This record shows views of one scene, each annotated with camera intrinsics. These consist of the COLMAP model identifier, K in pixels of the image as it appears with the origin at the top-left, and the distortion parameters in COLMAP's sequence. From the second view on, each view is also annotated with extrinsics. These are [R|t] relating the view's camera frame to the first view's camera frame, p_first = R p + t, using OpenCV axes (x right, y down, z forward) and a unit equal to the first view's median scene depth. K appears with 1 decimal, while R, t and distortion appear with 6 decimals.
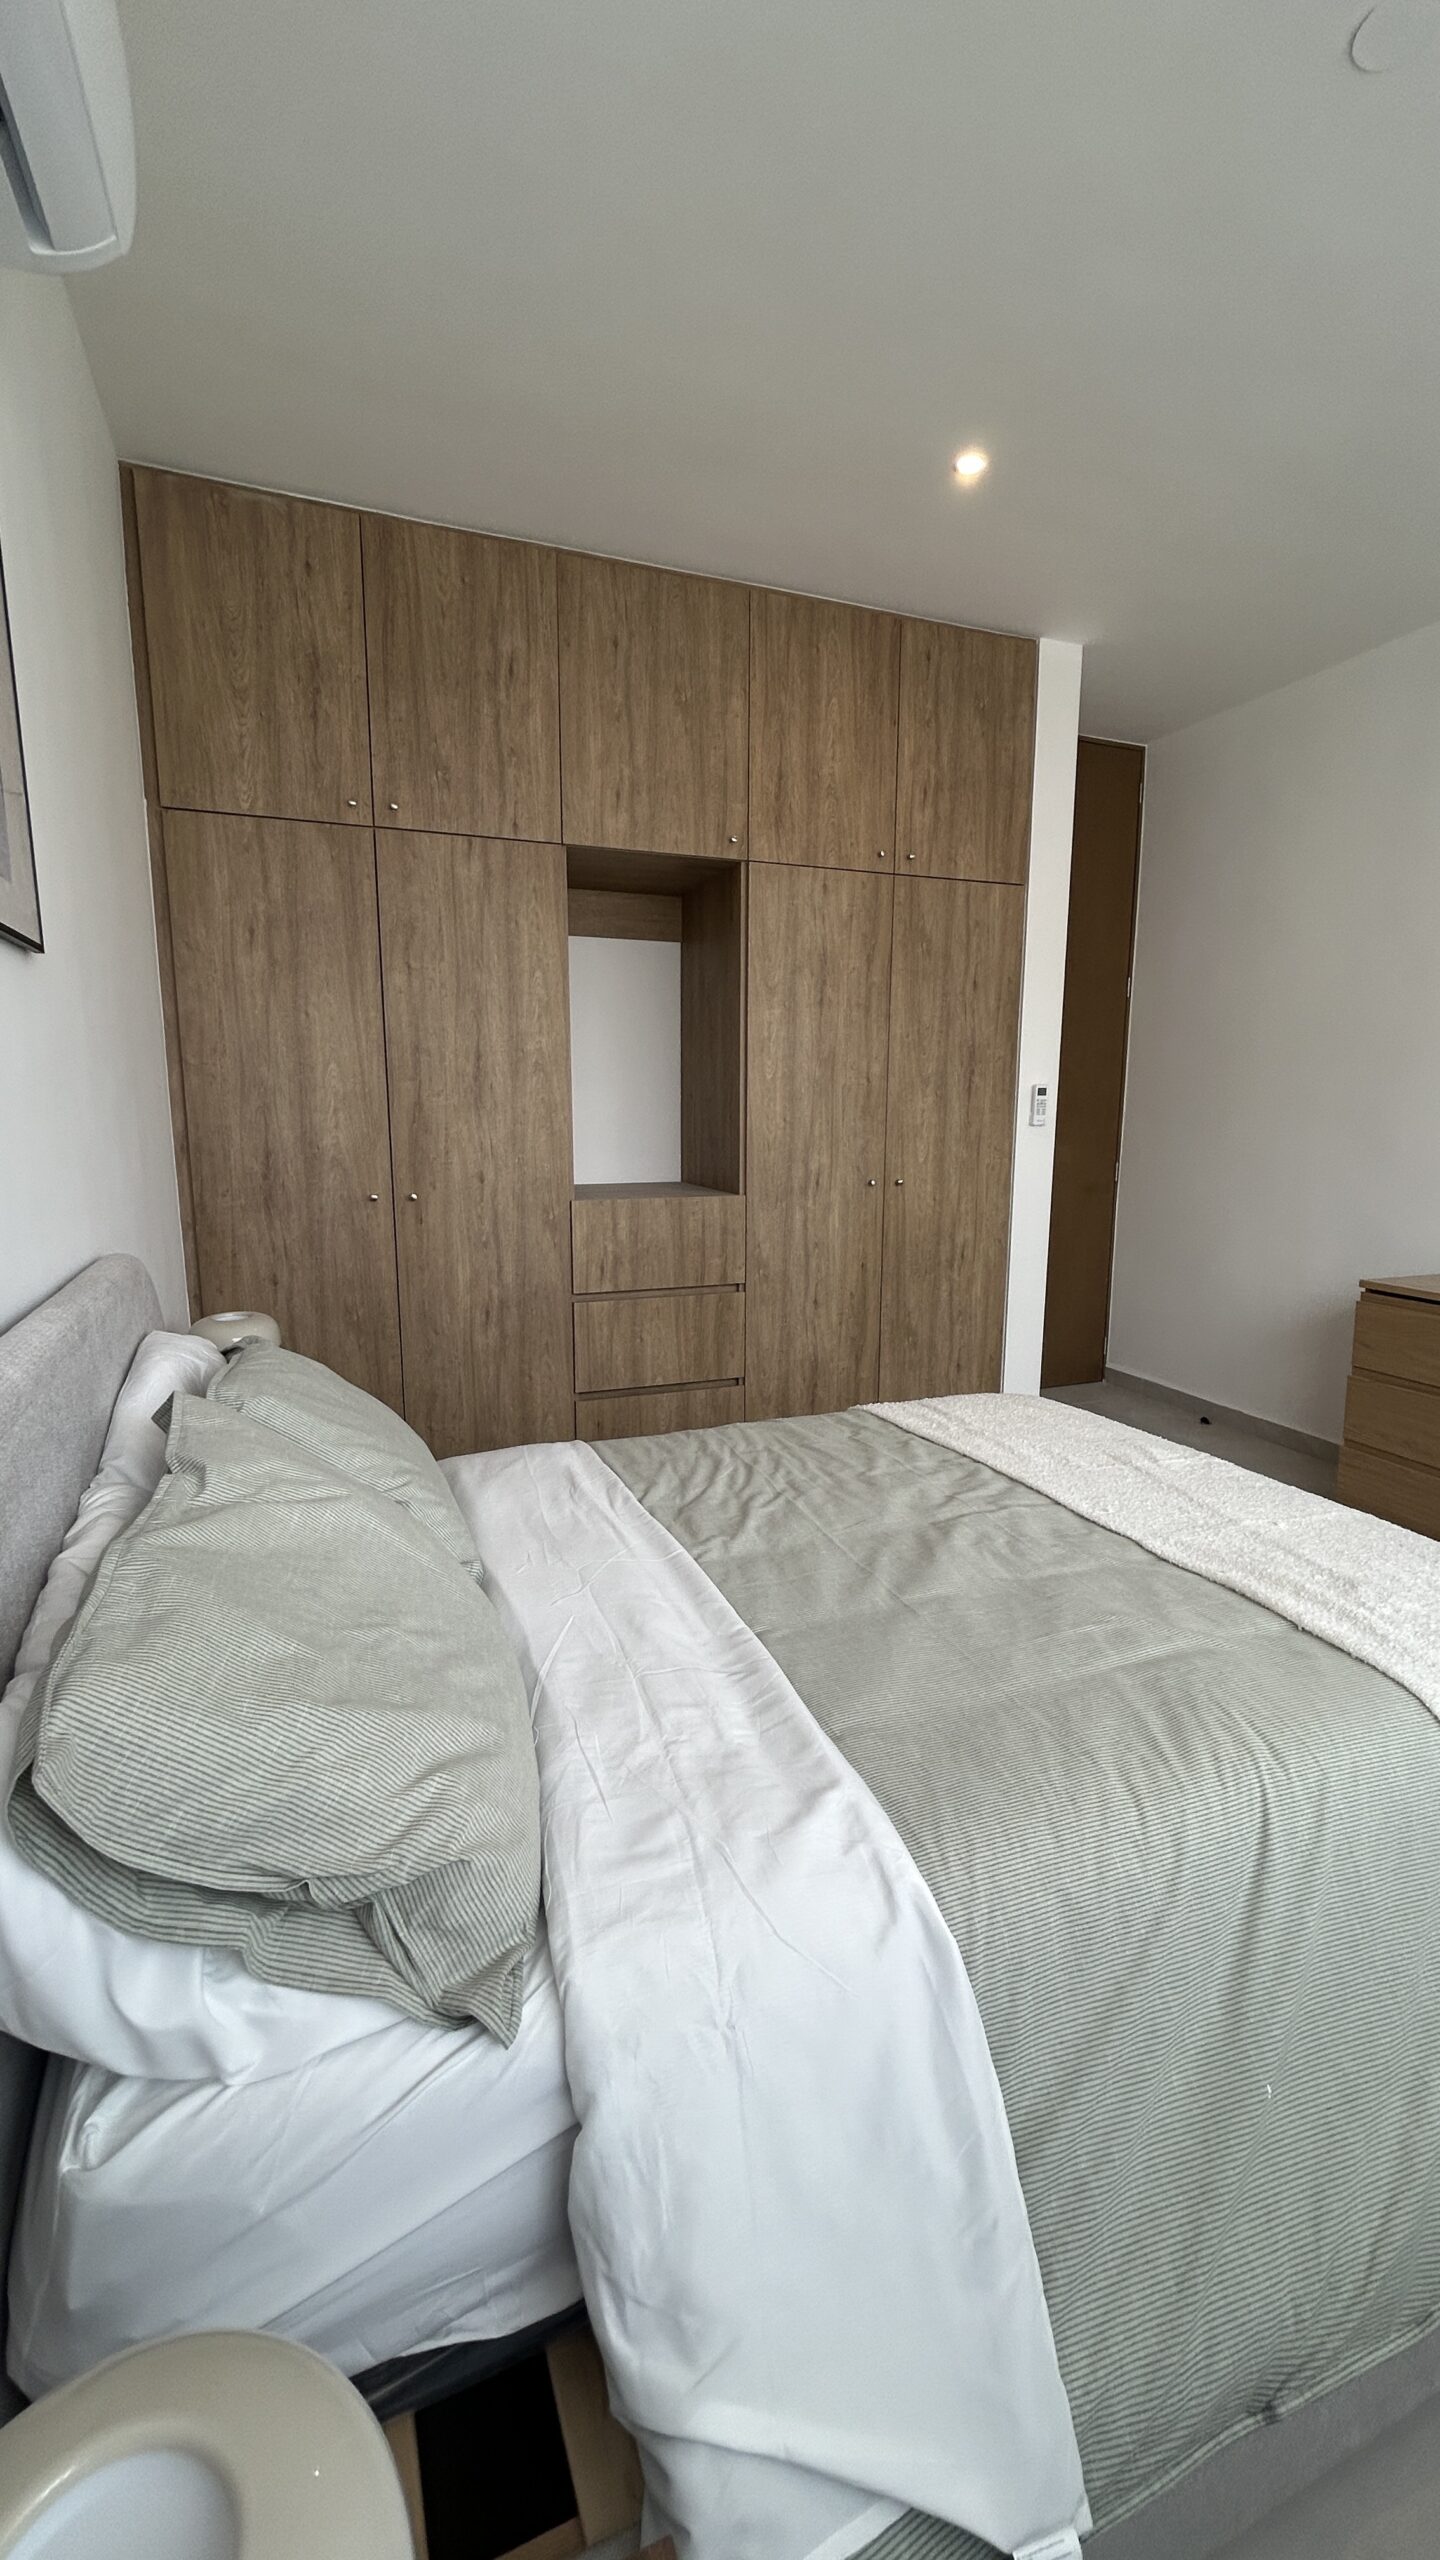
lens RADIAL K [[1038.7, 0, 720.7], [0, 1038.7, 1279.4], [0, 0, 1]] dist [-0.003295, 0.001981]
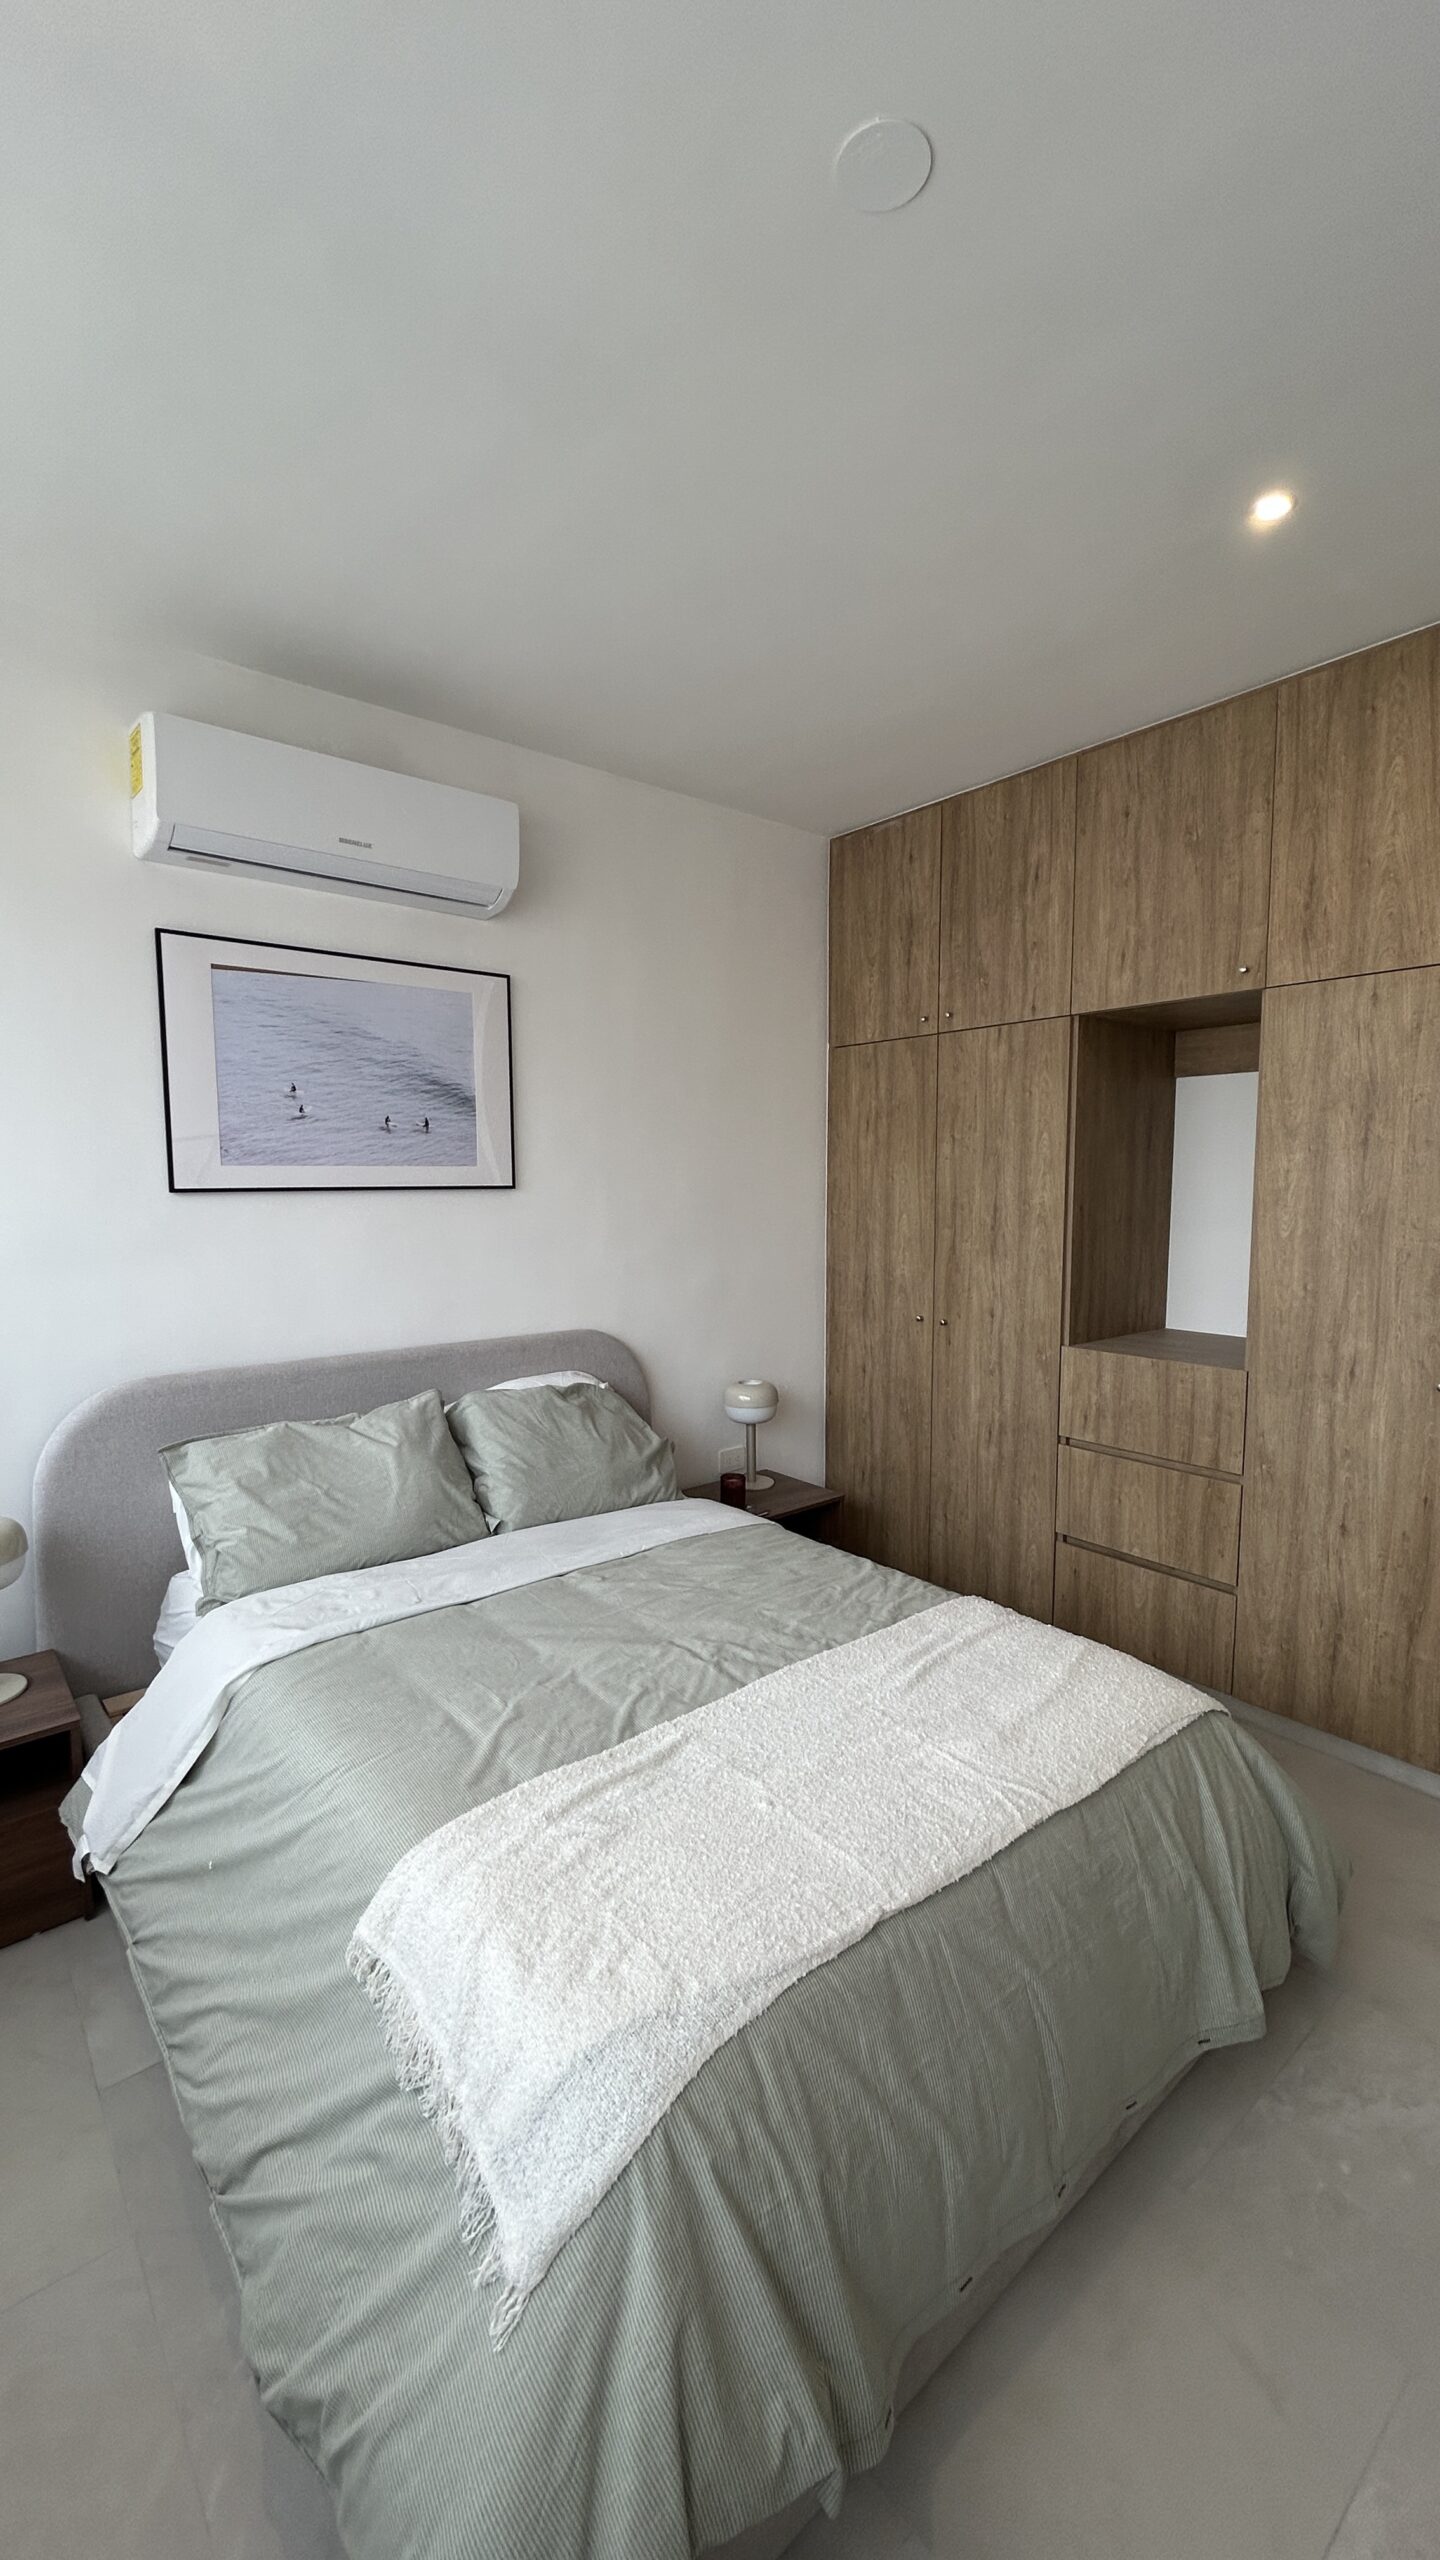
lens RADIAL K [[1038.7, 0, 720.3], [0, 1038.7, 1280.9], [0, 0, 1]] dist [-0.003295, 0.001981]
pose [[0.310717, 0.090476, -0.946187, 0.795312], [-0.158617, 0.986436, 0.042237, -0.141935], [0.937174, 0.136957, 0.320854, 0.368588]]
